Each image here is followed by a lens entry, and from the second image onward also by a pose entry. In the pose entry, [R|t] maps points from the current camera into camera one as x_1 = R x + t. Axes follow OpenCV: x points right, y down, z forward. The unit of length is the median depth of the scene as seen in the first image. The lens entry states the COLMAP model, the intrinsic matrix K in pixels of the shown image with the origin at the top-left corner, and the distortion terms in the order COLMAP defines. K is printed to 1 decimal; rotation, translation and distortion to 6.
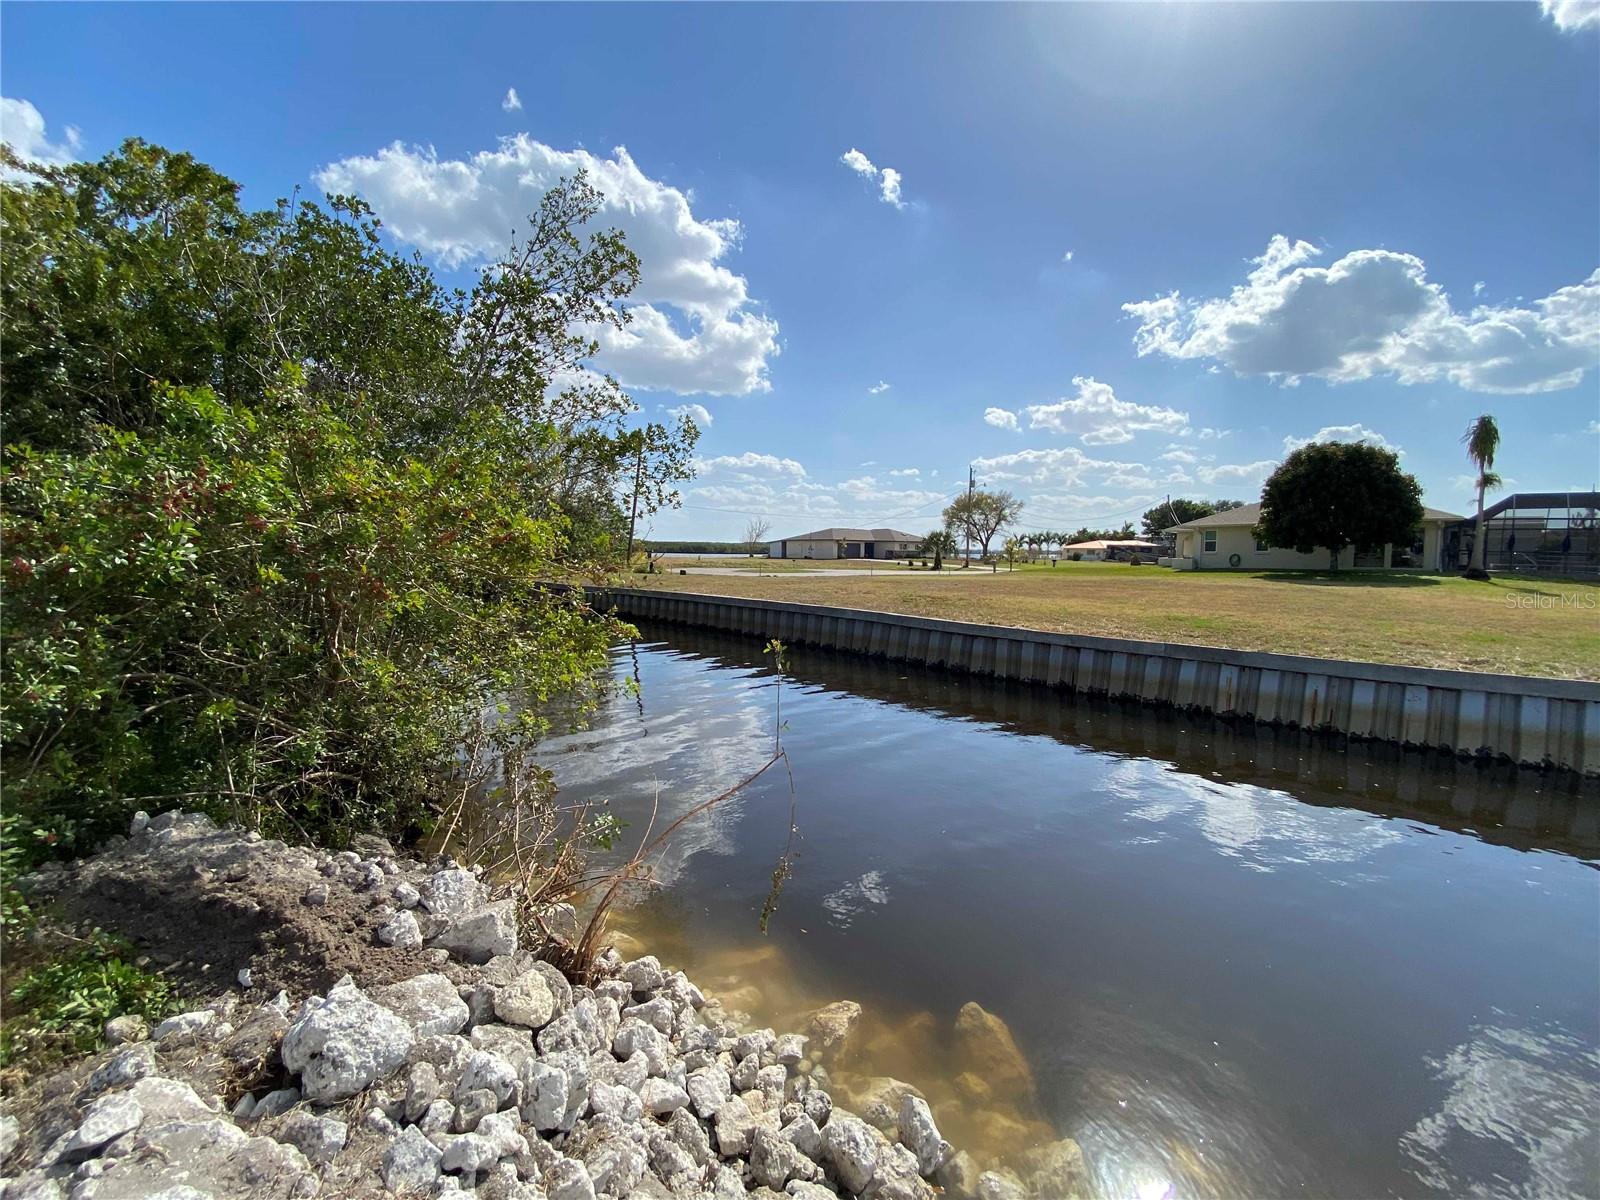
lens RADIAL K [[646.2, 0, 799.9], [0, 646.2, 626.8], [0, 0, 1]] dist [0.003837, -0.014273]
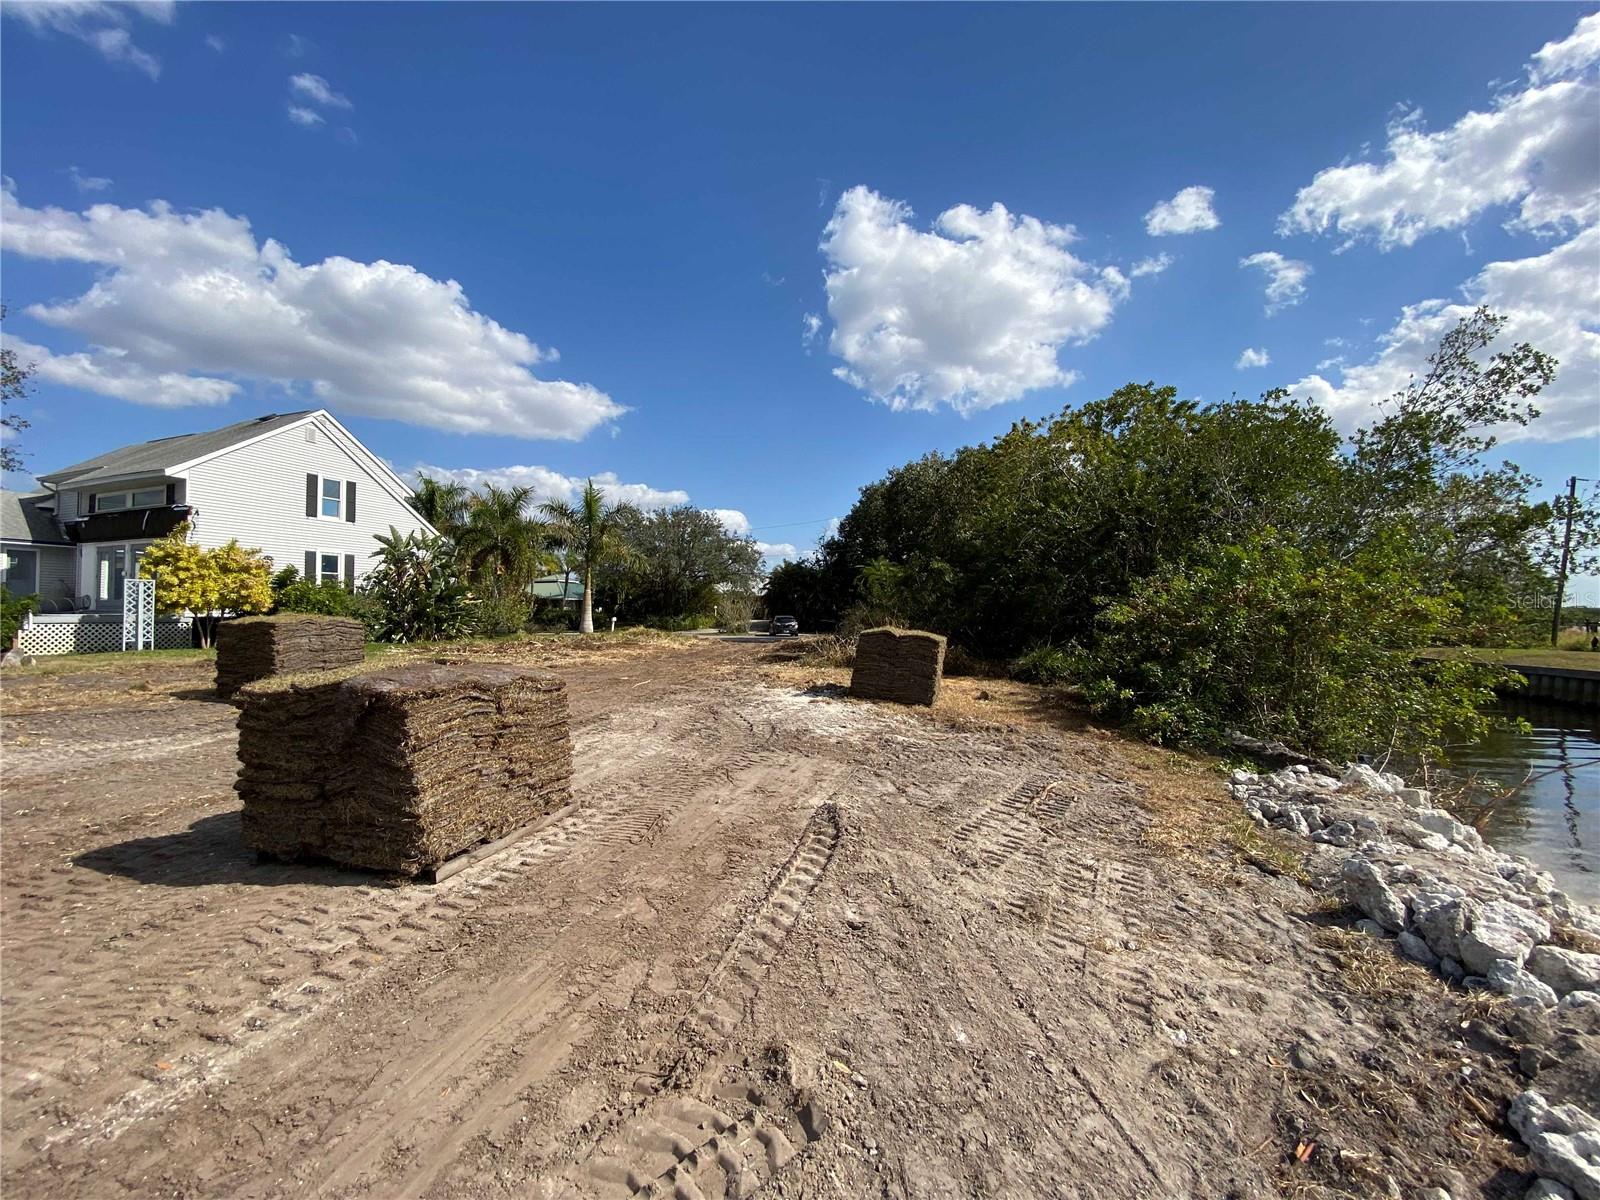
lens RADIAL K [[646.2, 0, 802.6], [0, 646.2, 608.9], [0, 0, 1]] dist [0.003837, -0.014273]
pose [[0.426554, -0.022137, -0.904191, 0.155733], [-0.104796, 0.991758, -0.073718, 0.063554], [0.898371, 0.126200, 0.420718, -0.474303]]
